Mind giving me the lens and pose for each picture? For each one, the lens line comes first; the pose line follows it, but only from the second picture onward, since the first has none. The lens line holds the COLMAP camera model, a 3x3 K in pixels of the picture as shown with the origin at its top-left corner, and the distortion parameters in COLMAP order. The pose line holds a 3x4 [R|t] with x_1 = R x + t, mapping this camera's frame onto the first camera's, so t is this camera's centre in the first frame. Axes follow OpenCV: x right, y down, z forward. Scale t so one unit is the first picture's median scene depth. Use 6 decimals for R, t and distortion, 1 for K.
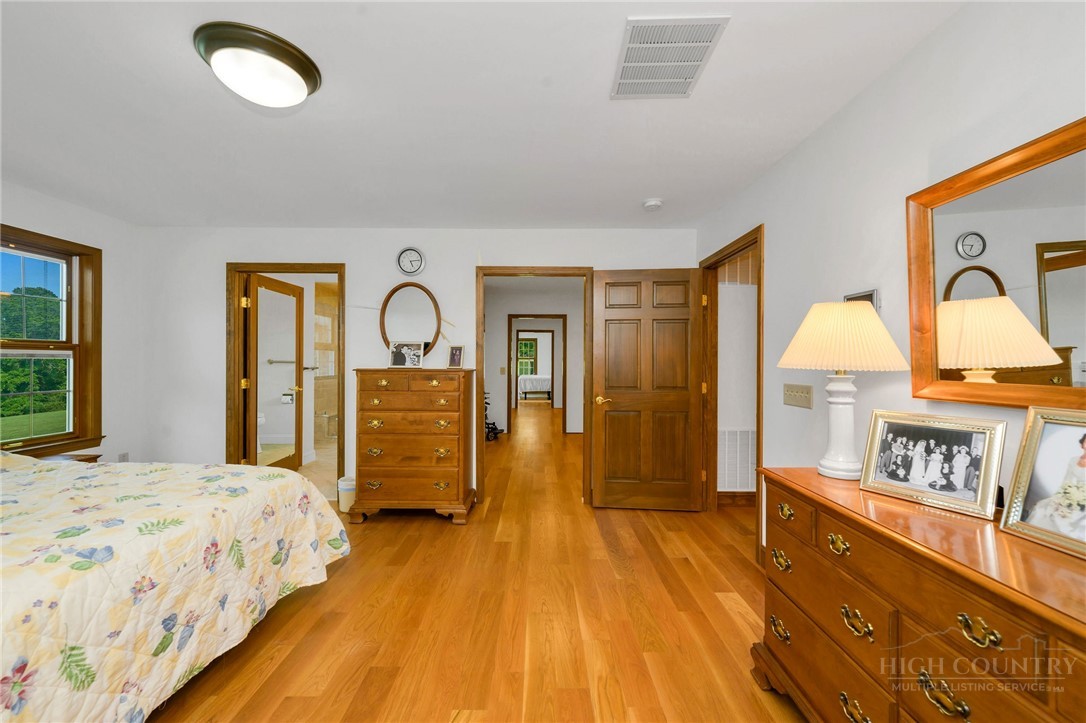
lens RADIAL K [[440.0, 0, 539.7], [0, 440.0, 355.1], [0, 0, 1]] dist [-0.004156, -0.000260]
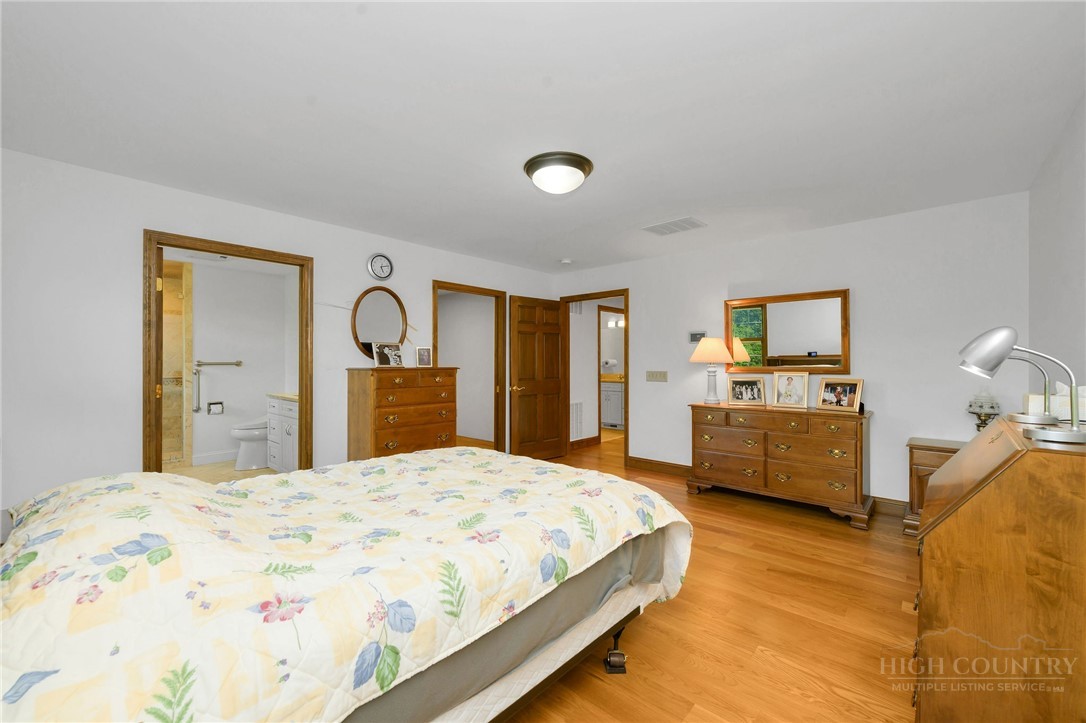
lens RADIAL K [[440.0, 0, 545.2], [0, 440.0, 361.6], [0, 0, 1]] dist [-0.004156, -0.000260]
pose [[0.663437, -0.003256, 0.748225, -0.929007], [-0.006237, 0.999932, 0.009882, 0.002361], [-0.748206, -0.011222, 0.663372, 0.001310]]
